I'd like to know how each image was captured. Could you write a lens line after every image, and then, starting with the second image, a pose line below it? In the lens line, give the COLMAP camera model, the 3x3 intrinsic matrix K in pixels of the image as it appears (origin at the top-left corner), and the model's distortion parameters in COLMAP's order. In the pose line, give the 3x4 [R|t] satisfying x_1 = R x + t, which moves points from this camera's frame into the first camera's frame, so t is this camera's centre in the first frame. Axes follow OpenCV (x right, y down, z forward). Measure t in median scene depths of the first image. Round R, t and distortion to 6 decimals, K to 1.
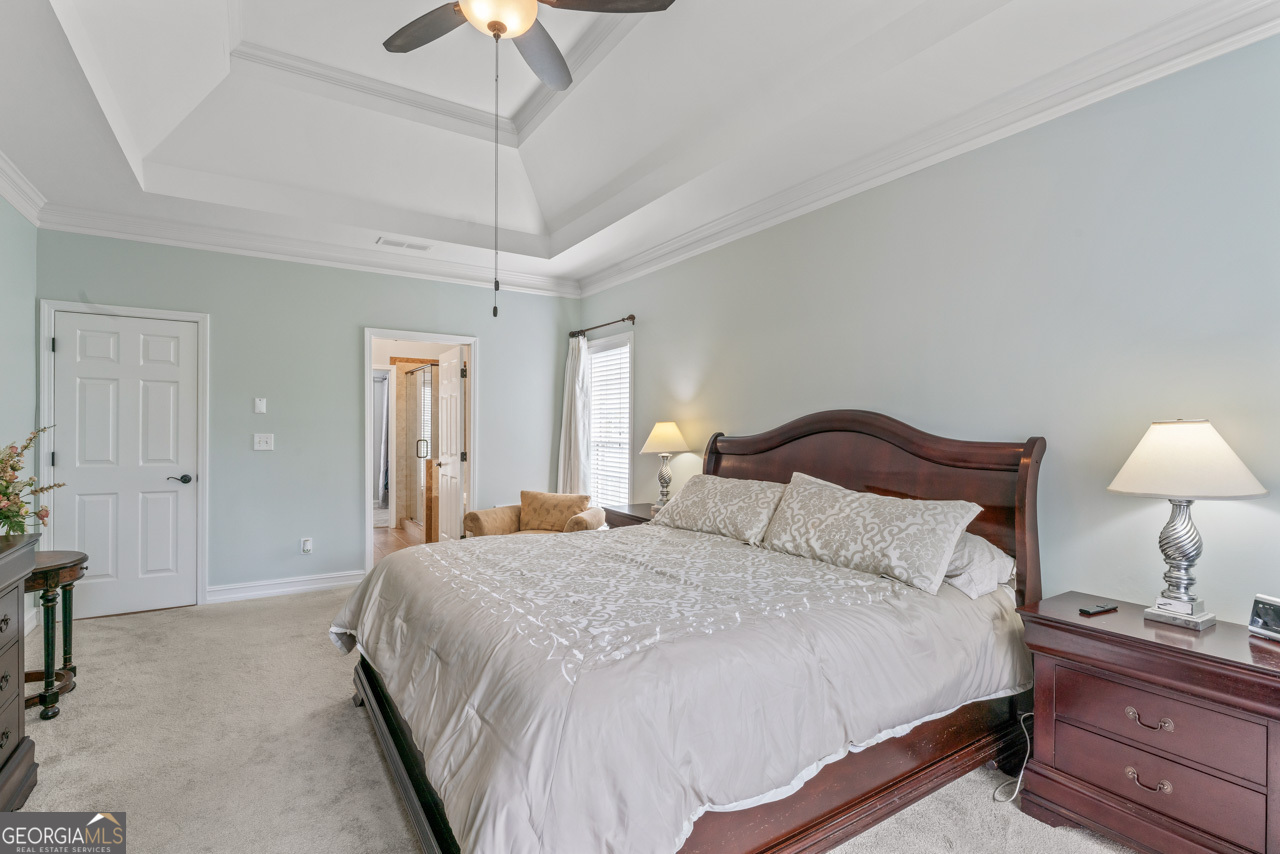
lens RADIAL K [[605.2, 0, 640.0], [0, 605.2, 427.0], [0, 0, 1]] dist [-0.000777, -0.000063]
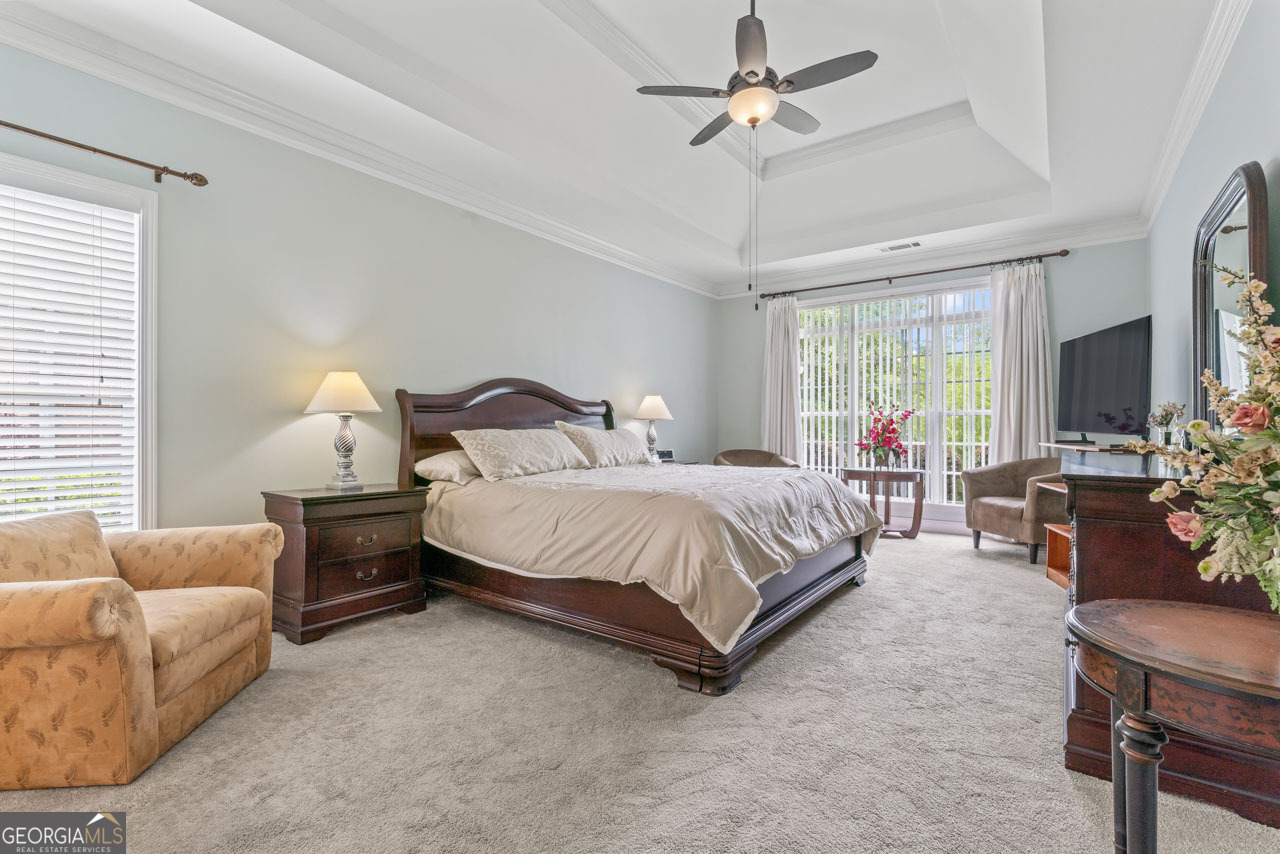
lens RADIAL K [[577.9, 0, 640.0], [0, 577.9, 427.0], [0, 0, 1]] dist [-0.000008, -0.000039]
pose [[-0.356184, -0.007975, 0.934382, -0.653595], [-0.002380, 0.999968, 0.007627, 0.046777], [-0.934413, 0.000493, -0.356192, 0.773997]]
